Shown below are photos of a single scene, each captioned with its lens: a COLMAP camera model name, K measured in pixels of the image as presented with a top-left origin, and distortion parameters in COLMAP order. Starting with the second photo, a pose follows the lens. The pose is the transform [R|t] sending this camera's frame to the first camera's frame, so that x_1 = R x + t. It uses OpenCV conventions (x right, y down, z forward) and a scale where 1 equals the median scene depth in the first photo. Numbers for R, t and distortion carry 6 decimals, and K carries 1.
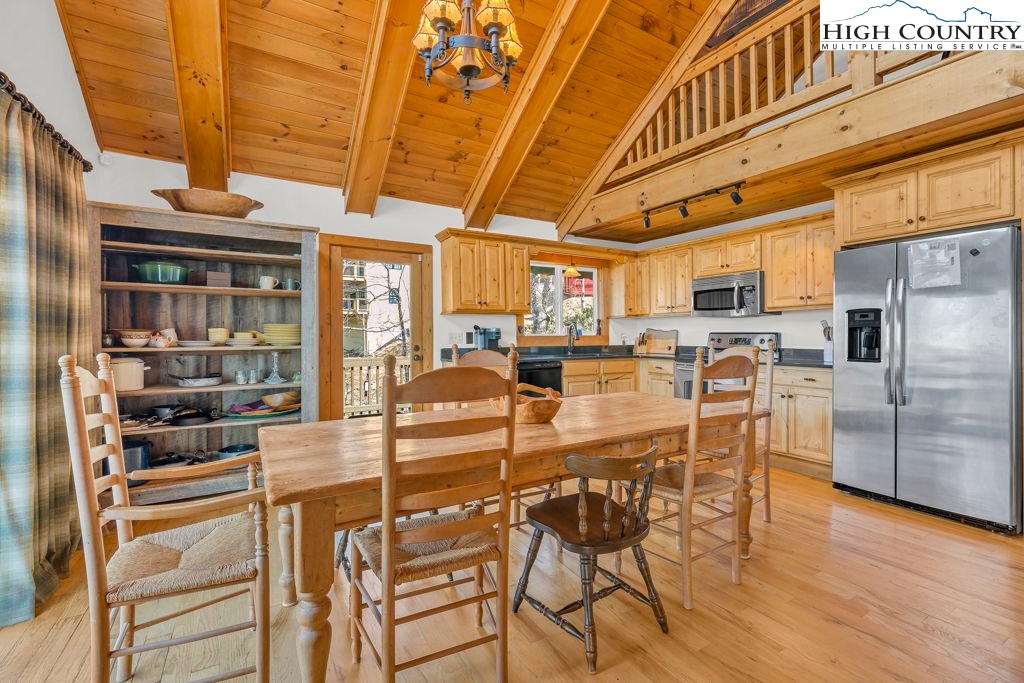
lens RADIAL K [[445.4, 0, 511.2], [0, 445.4, 336.8], [0, 0, 1]] dist [0.007469, -0.001417]
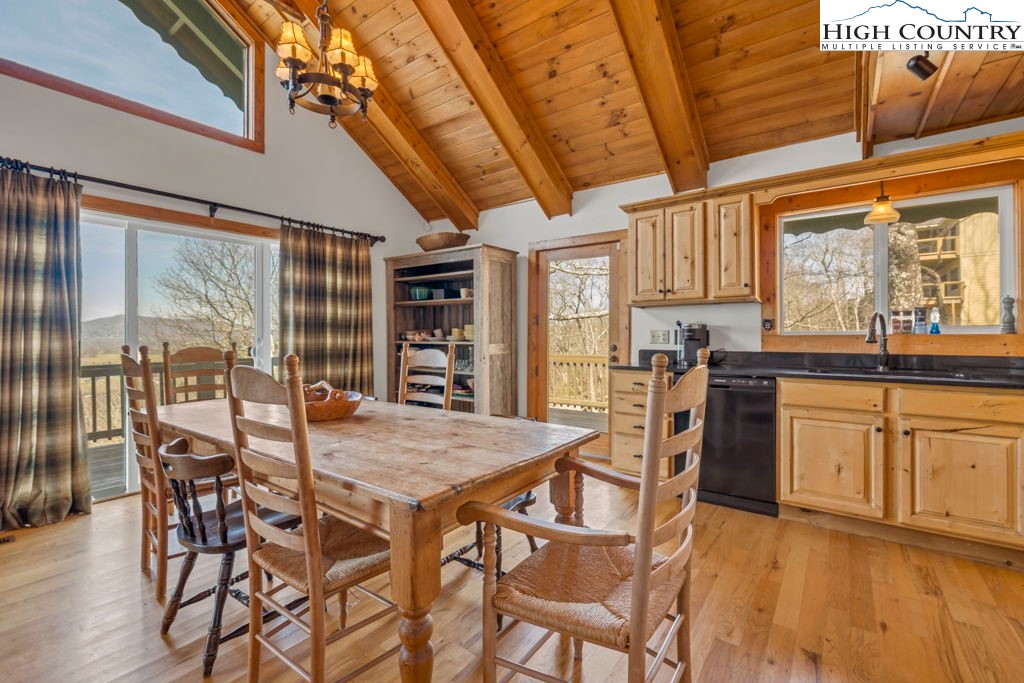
lens RADIAL K [[445.4, 0, 512.8], [0, 445.4, 335.2], [0, 0, 1]] dist [0.007469, -0.001417]
pose [[0.392440, 0.004876, -0.919765, 0.502101], [-0.002338, 0.999988, 0.004304, -0.003422], [0.919775, 0.000461, 0.392446, 0.439225]]
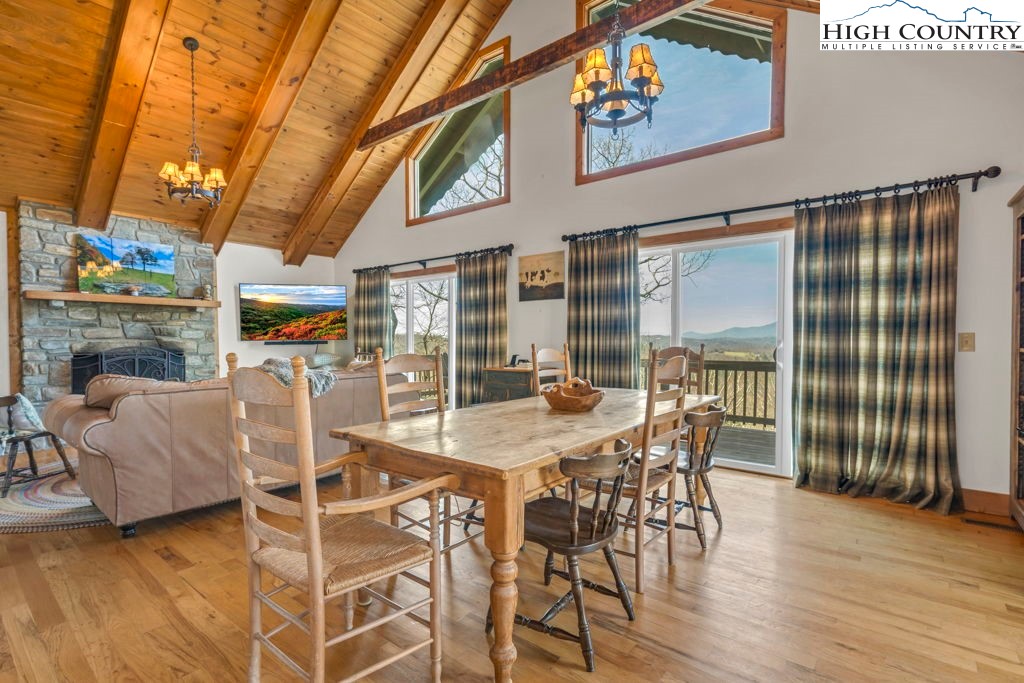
lens RADIAL K [[450.6, 0, 515.8], [0, 450.6, 349.5], [0, 0, 1]] dist [-0.000504, 0.000660]
pose [[-0.923812, 0.011068, -0.382687, 0.262486], [-0.000177, 0.999570, 0.029337, 0.000220], [0.382847, 0.027170, -0.923412, 0.887484]]
